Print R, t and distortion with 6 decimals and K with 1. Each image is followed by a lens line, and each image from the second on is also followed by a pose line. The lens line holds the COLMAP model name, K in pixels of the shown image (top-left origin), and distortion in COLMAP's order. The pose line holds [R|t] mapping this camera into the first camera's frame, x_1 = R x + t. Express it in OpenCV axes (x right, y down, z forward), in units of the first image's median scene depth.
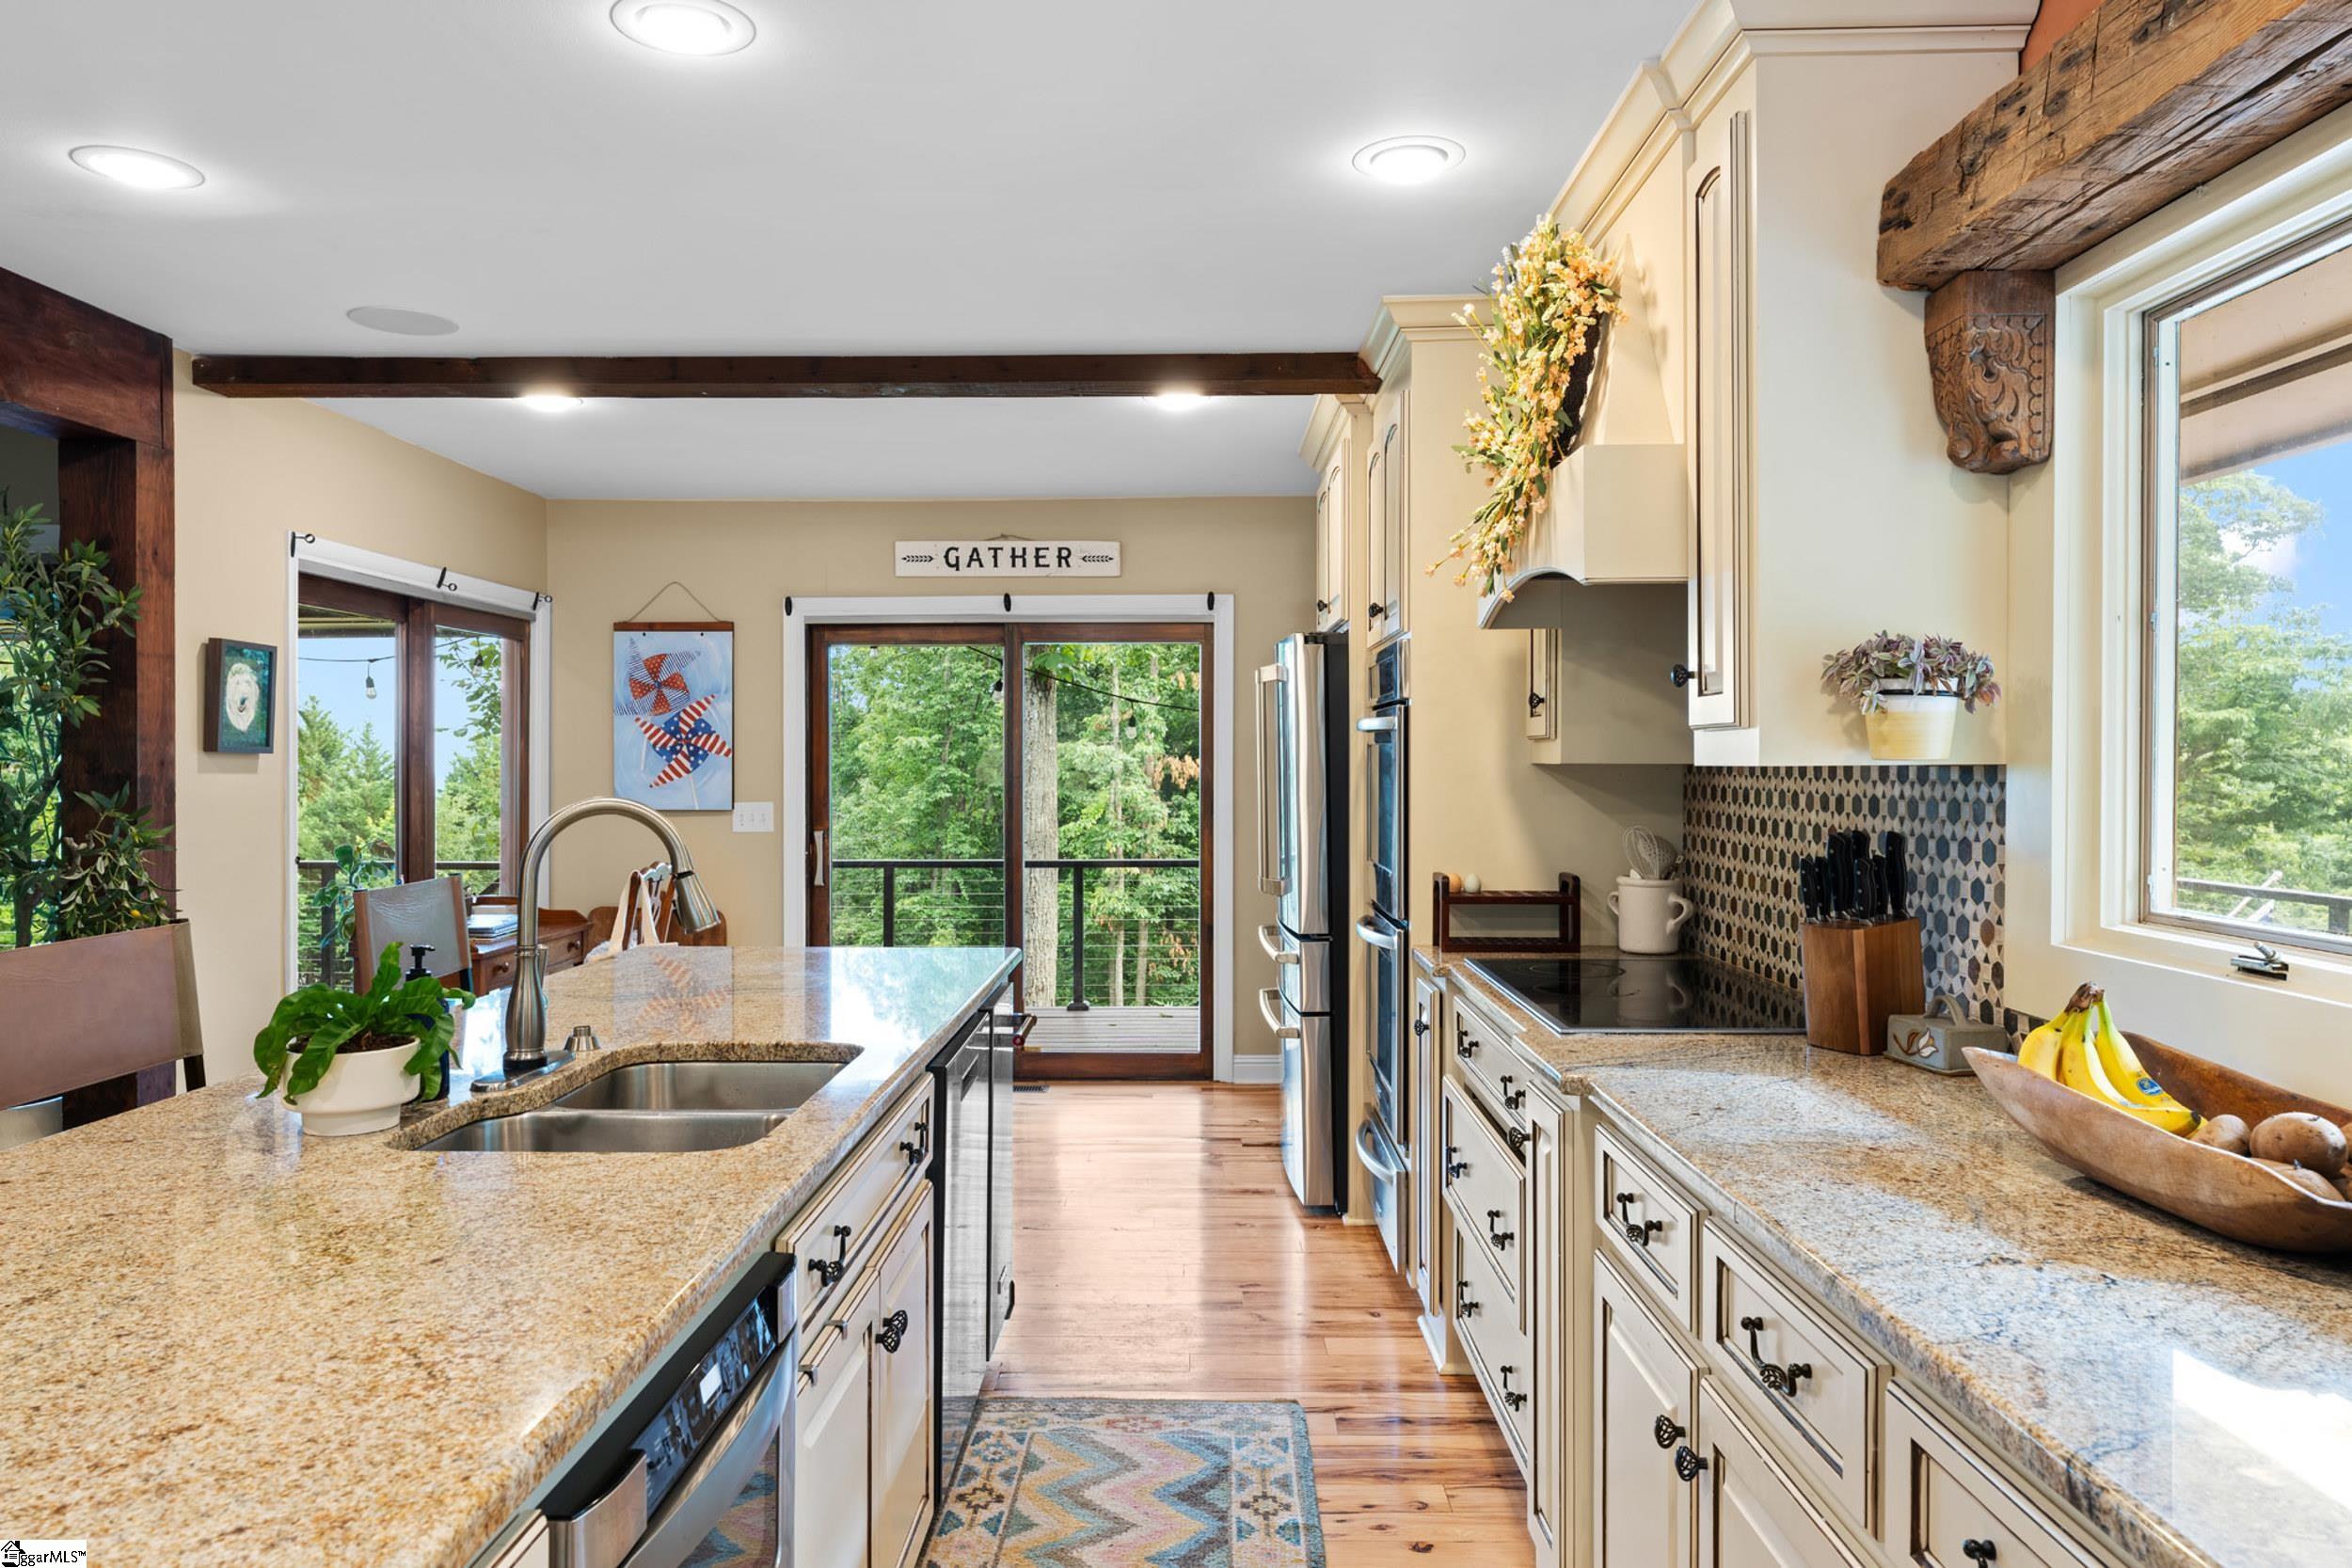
lens RADIAL K [[1565.9, 0, 1167.4], [0, 1565.9, 773.3], [0, 0, 1]] dist [-0.000603, -0.000093]
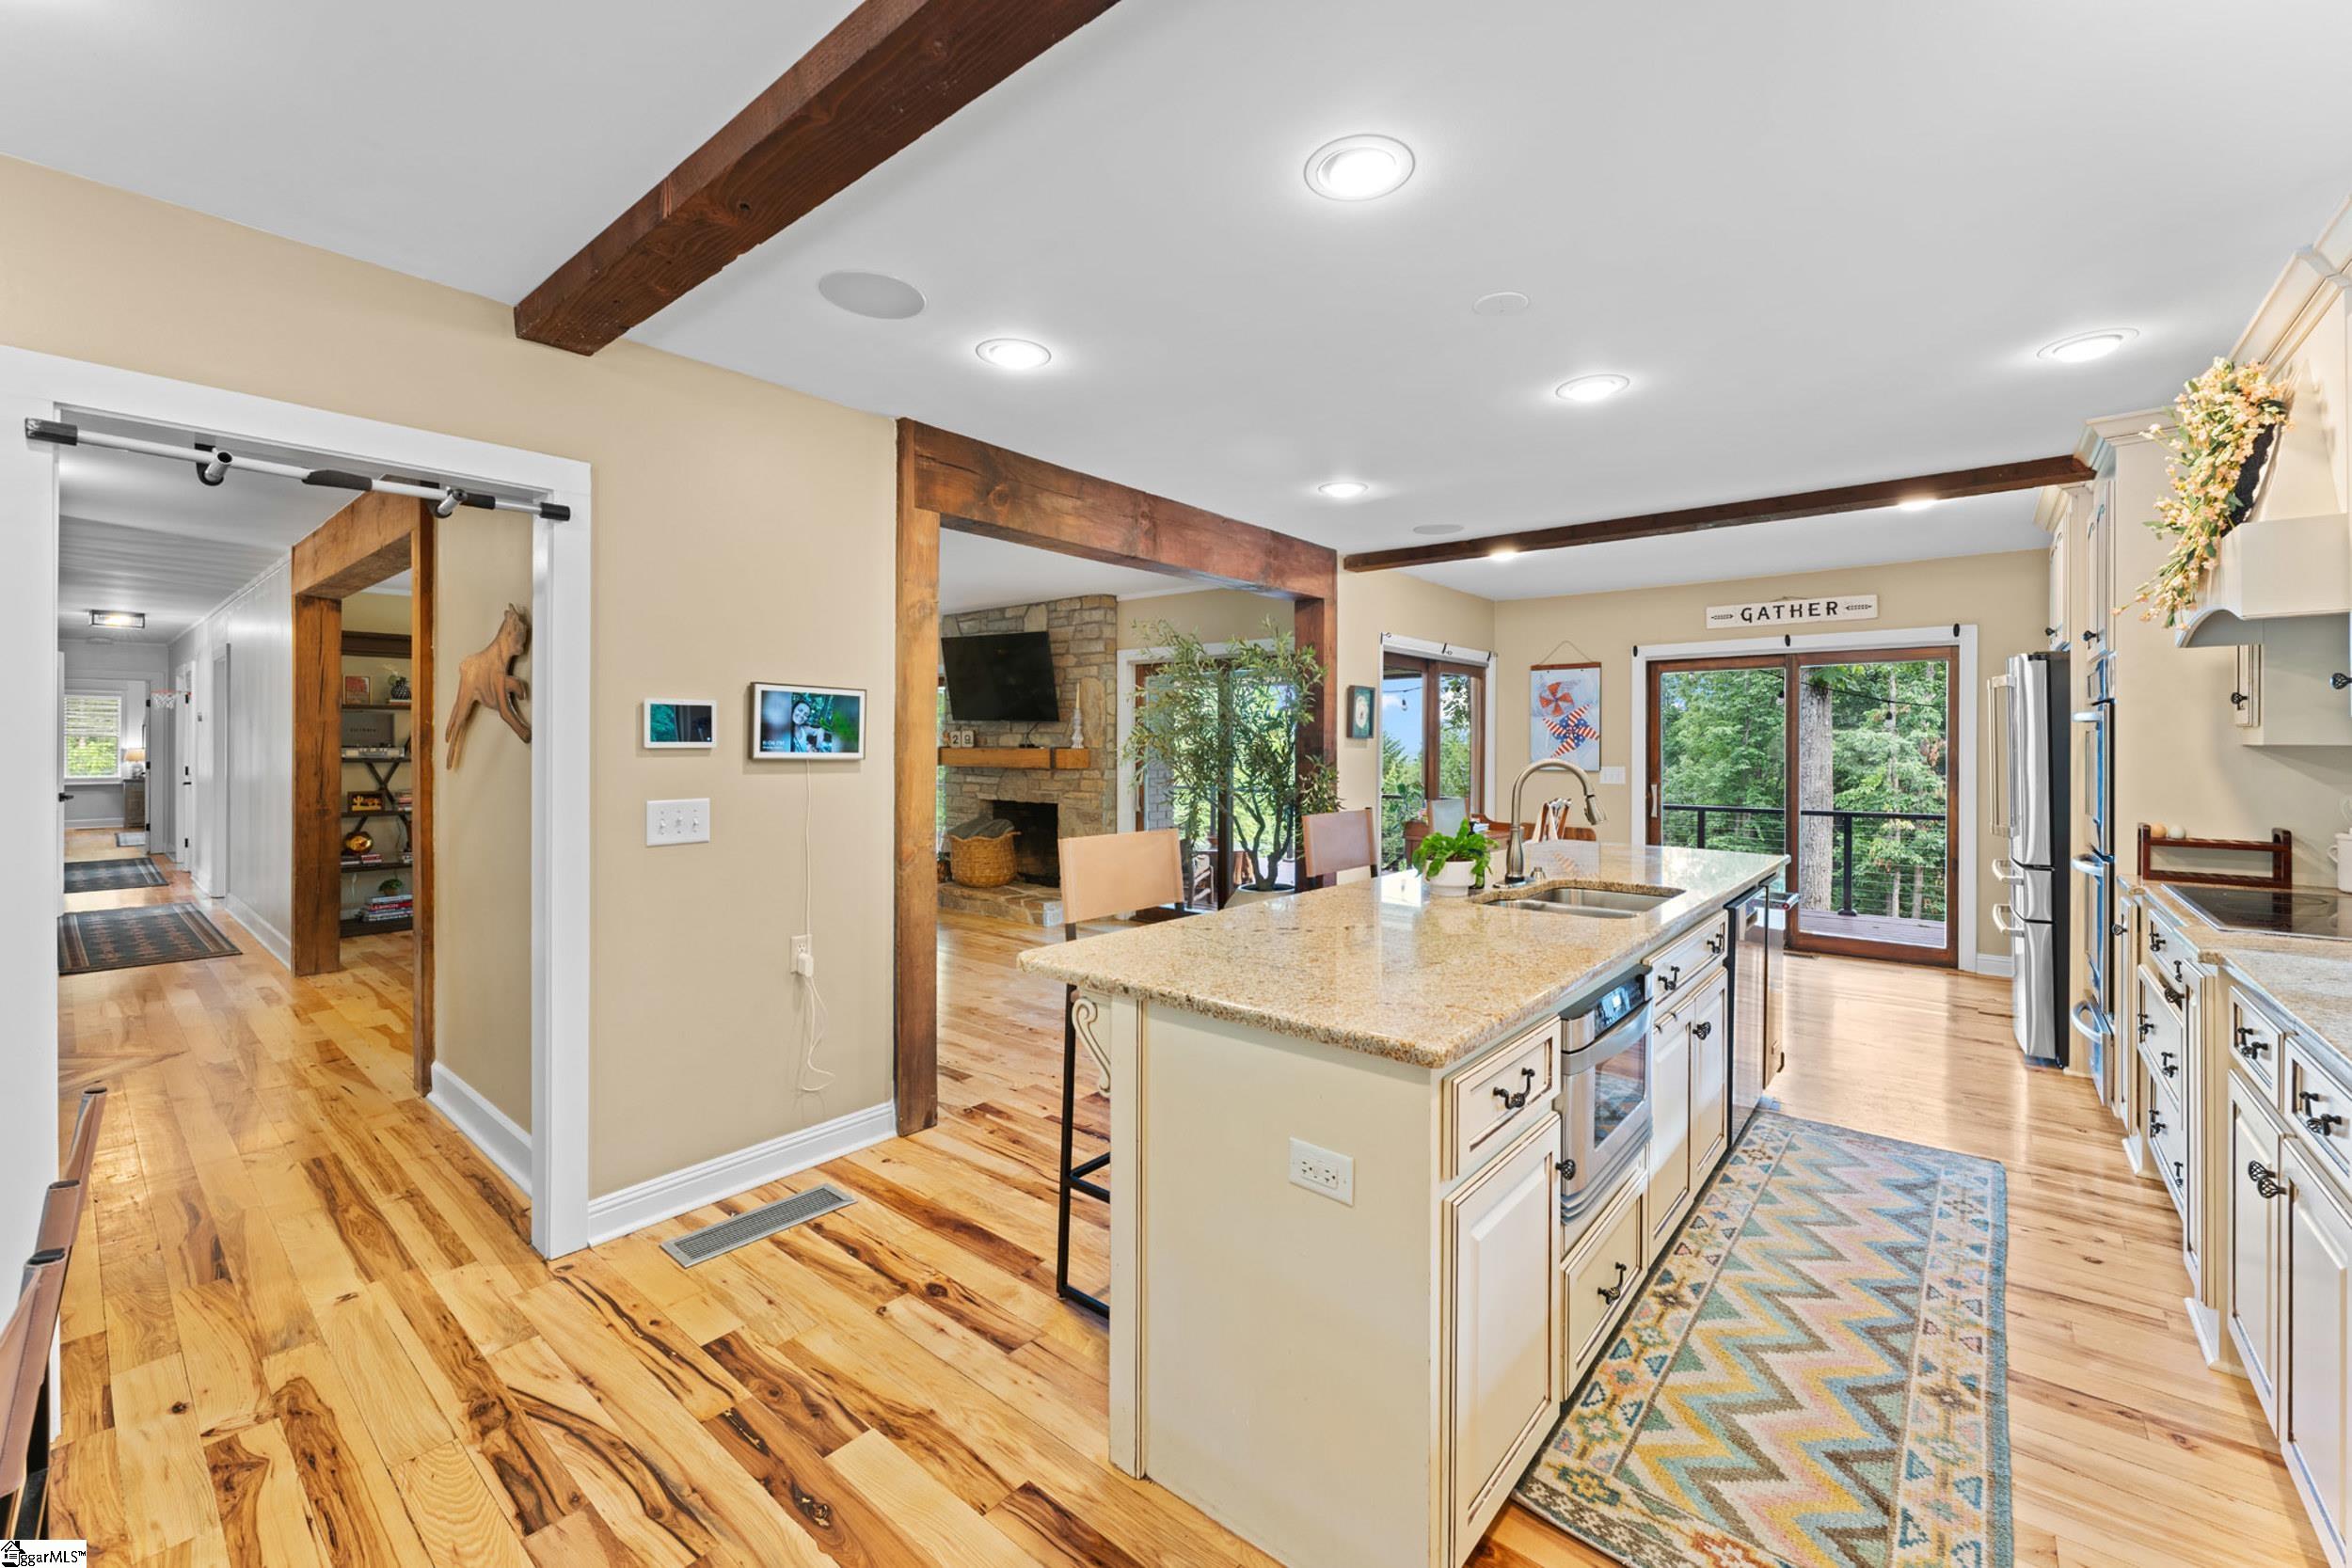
lens RADIAL K [[949.0, 0, 1183.3], [0, 949.0, 742.7], [0, 0, 1]] dist [-0.000521, -0.000257]
pose [[0.780184, 0.001623, -0.625548, 0.033386], [-0.006804, 0.999960, -0.005891, 0.002873], [0.625514, 0.008852, 0.780163, -0.187199]]
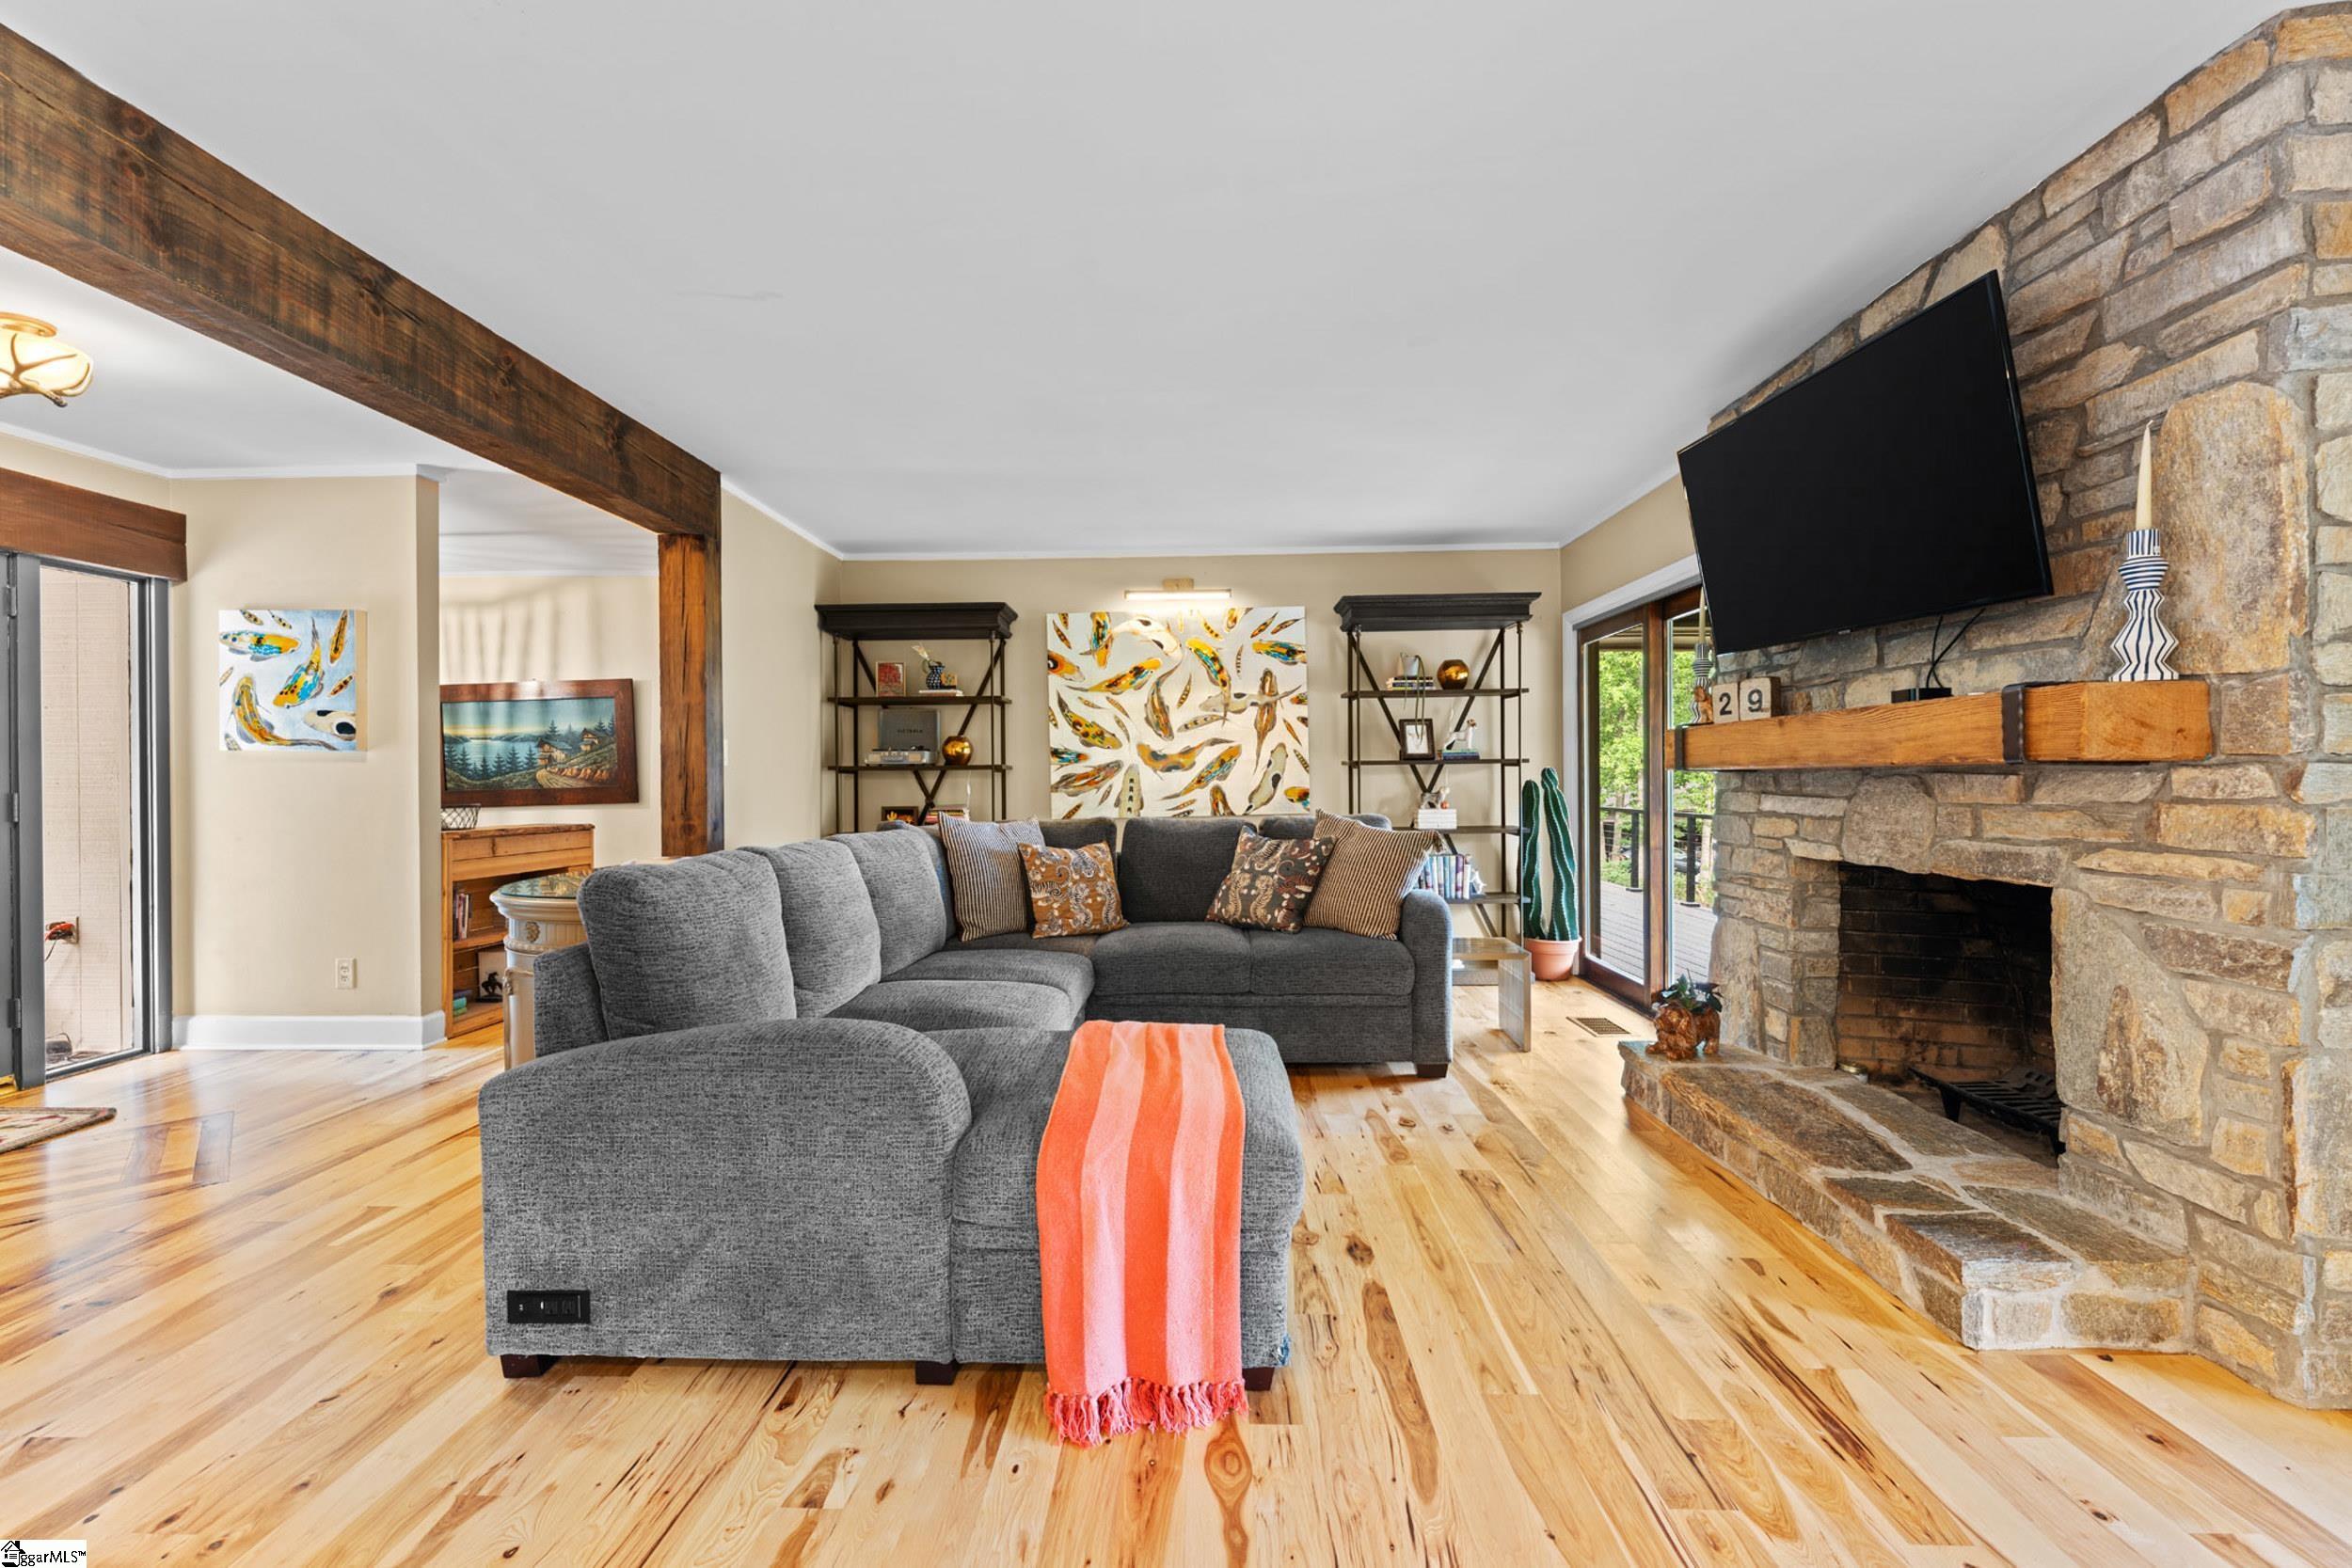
lens RADIAL K [[979.1, 0, 1178.4], [0, 979.1, 788.4], [0, 0, 1]] dist [-0.001053, -0.000665]
pose [[-0.011824, 0.008257, -0.999896, -0.810587], [-0.000393, 0.999966, 0.008262, 0.054705], [0.999930, 0.000490, -0.011821, 0.671372]]
